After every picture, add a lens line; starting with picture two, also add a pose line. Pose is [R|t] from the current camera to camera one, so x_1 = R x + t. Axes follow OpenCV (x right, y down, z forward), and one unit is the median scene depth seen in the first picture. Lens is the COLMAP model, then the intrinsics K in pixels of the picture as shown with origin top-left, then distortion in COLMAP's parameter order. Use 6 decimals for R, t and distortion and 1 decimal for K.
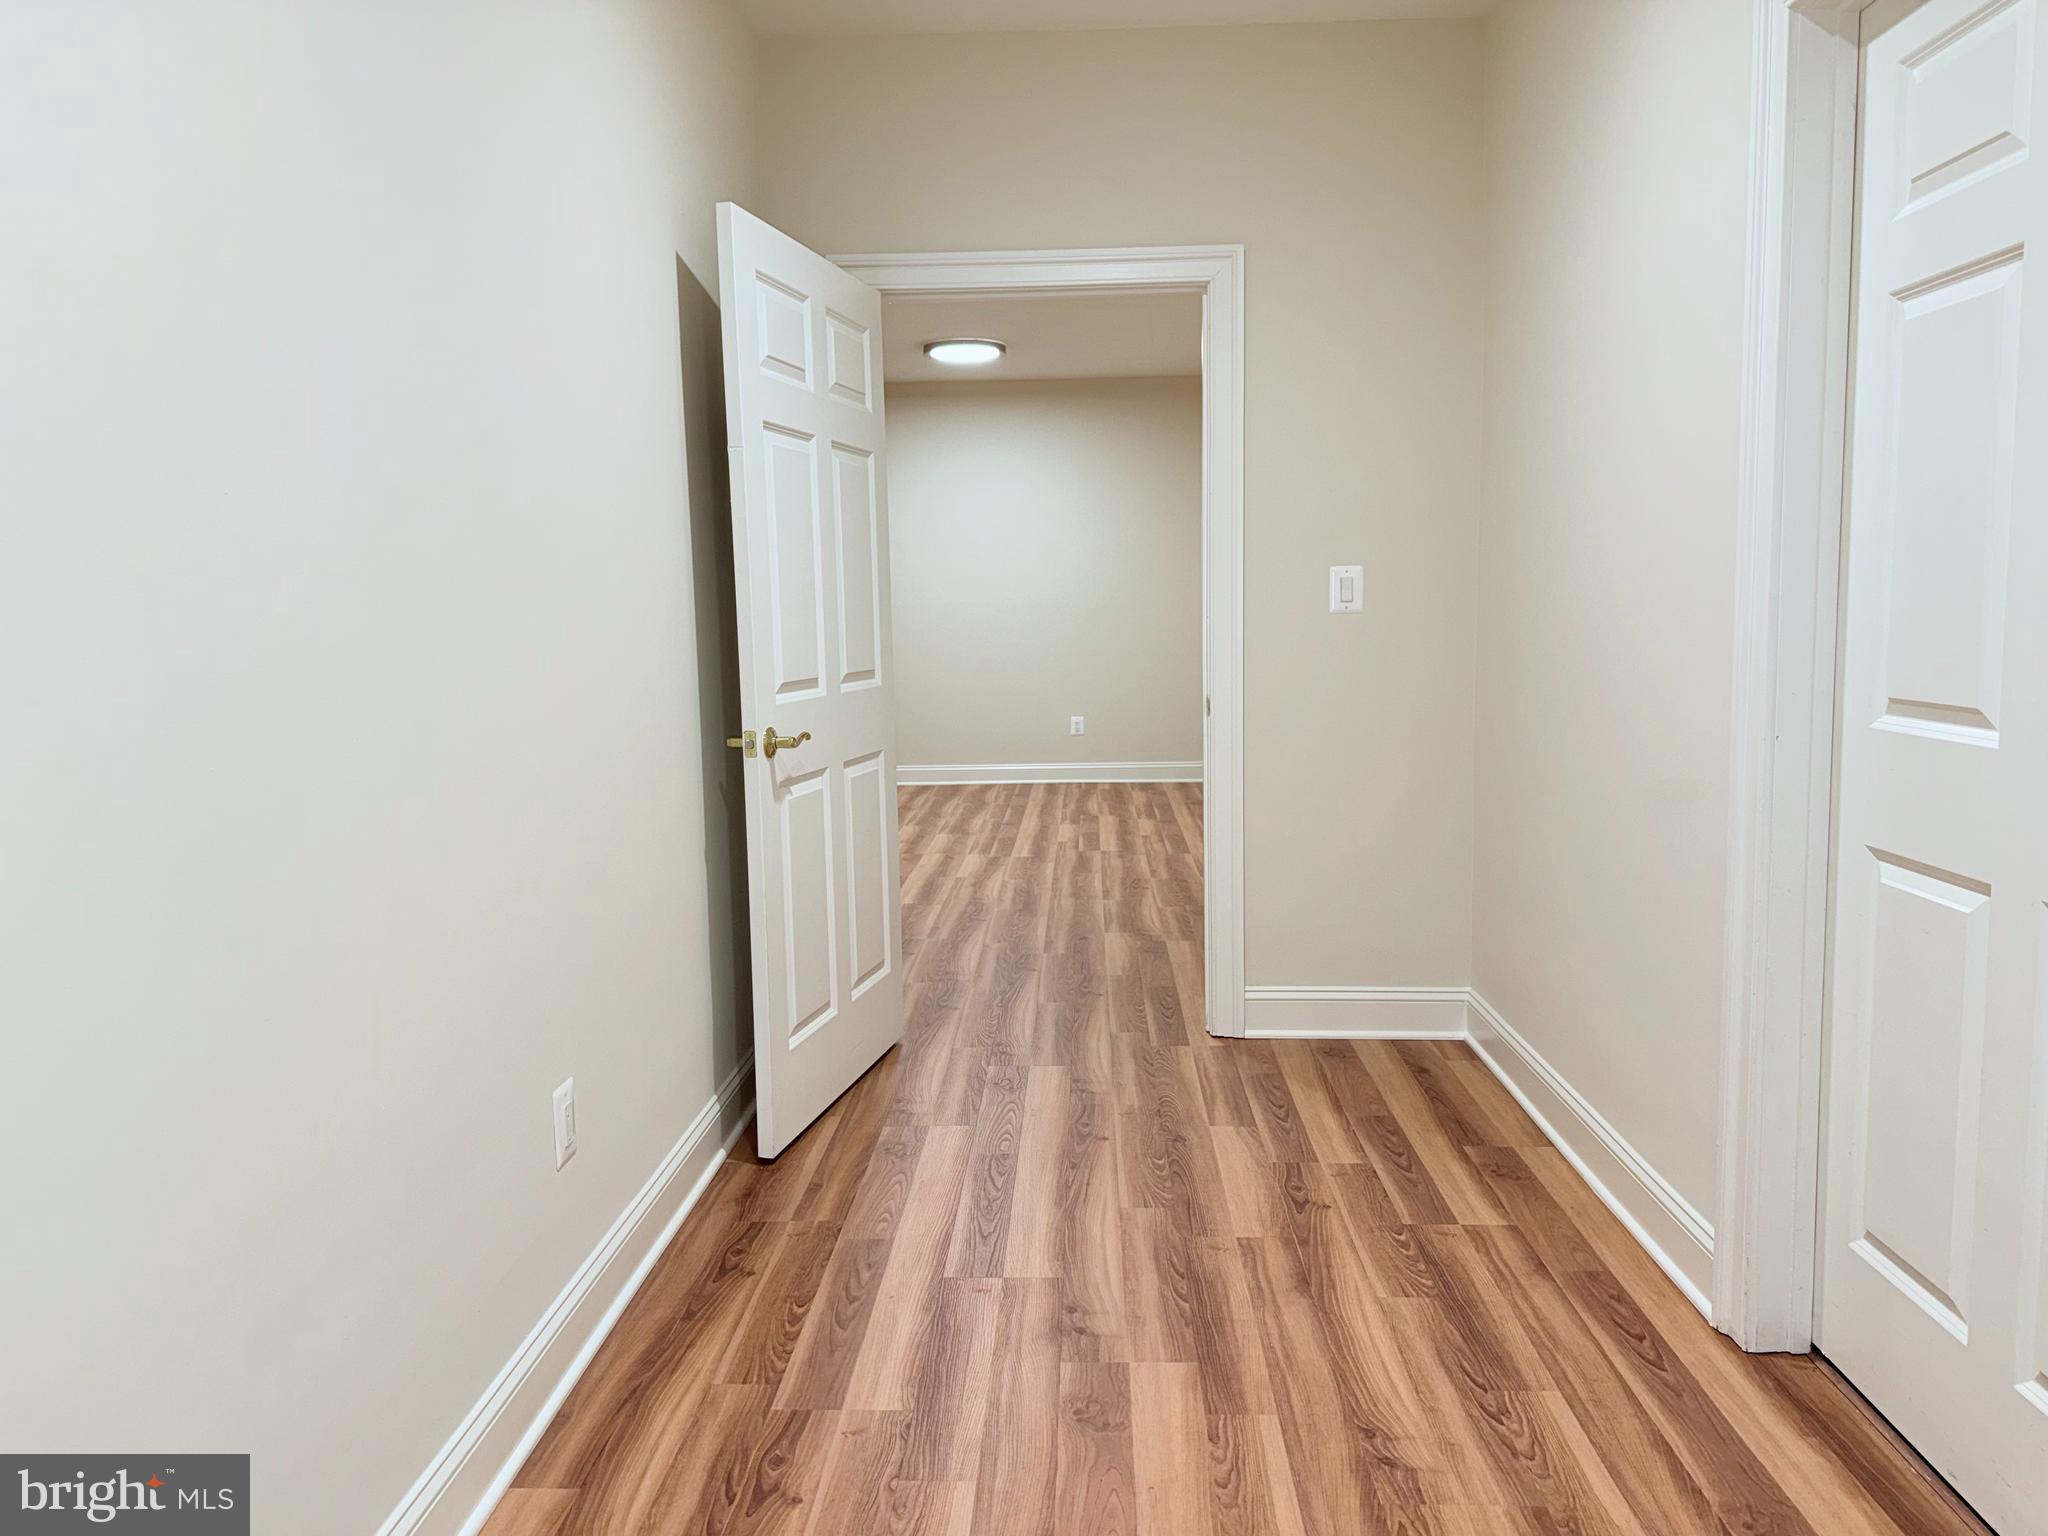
lens RADIAL K [[1426.2, 0, 1032.6], [0, 1426.2, 757.8], [0, 0, 1]] dist [0.101210, -0.000636]
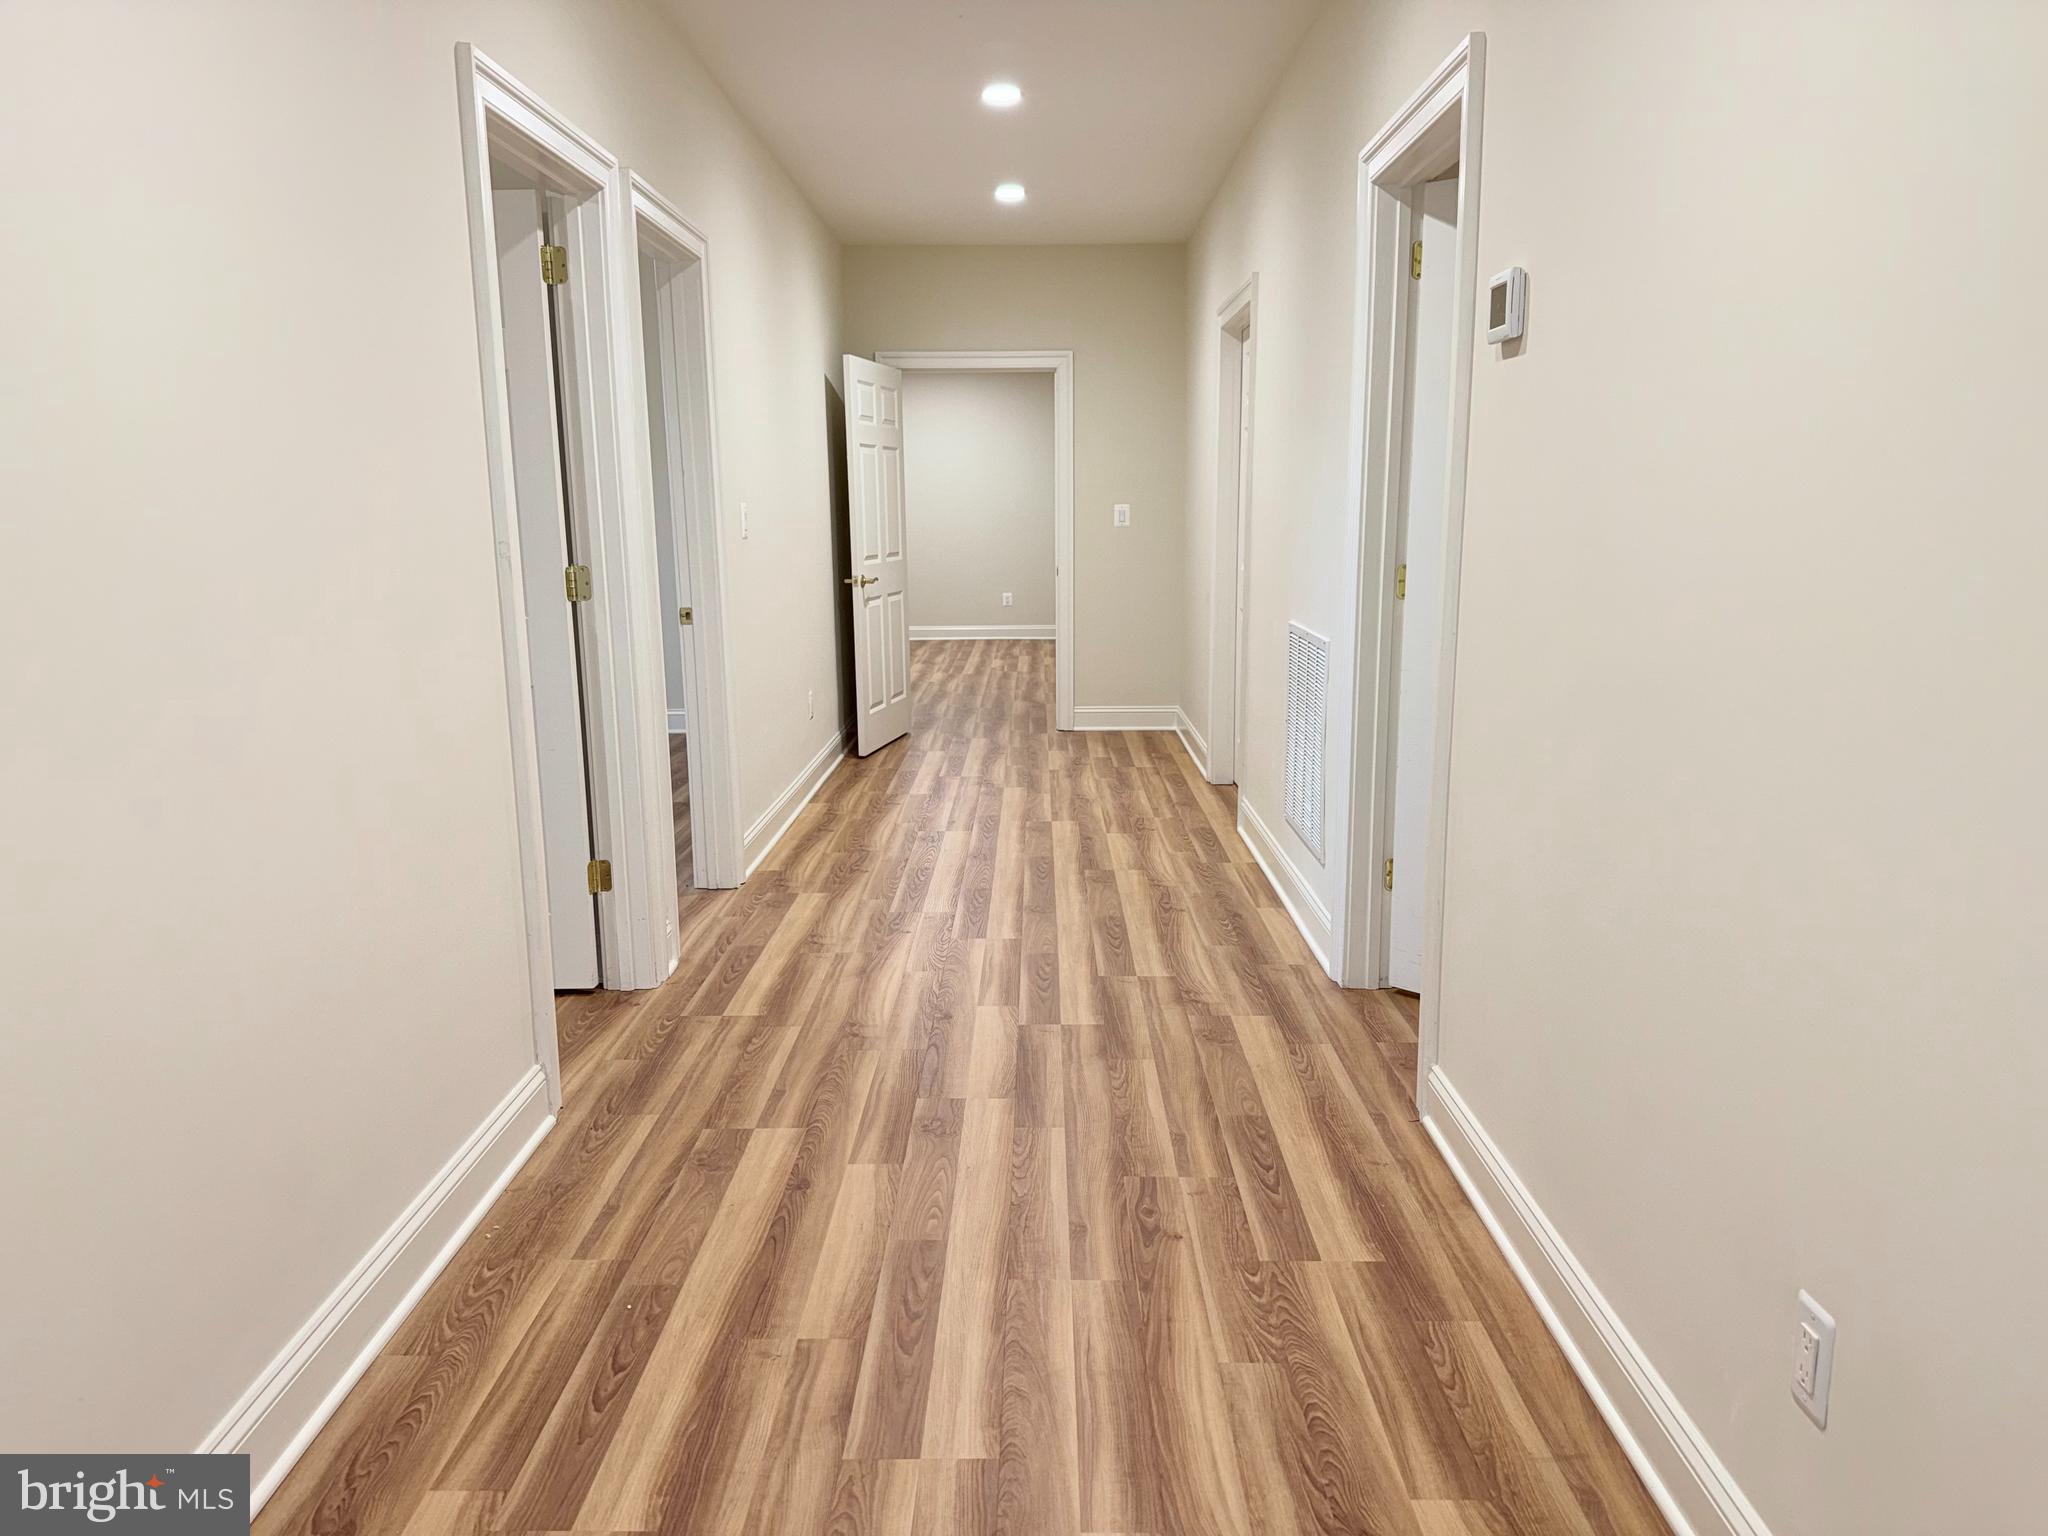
lens RADIAL K [[1445.8, 0, 1018.4], [0, 1445.8, 787.5], [0, 0, 1]] dist [0.068816, -0.001668]
pose [[0.999633, 0.004580, 0.026691, 0.010252], [-0.006899, 0.996145, 0.087451, 0.095115], [-0.026188, -0.087603, 0.995811, -1.150987]]
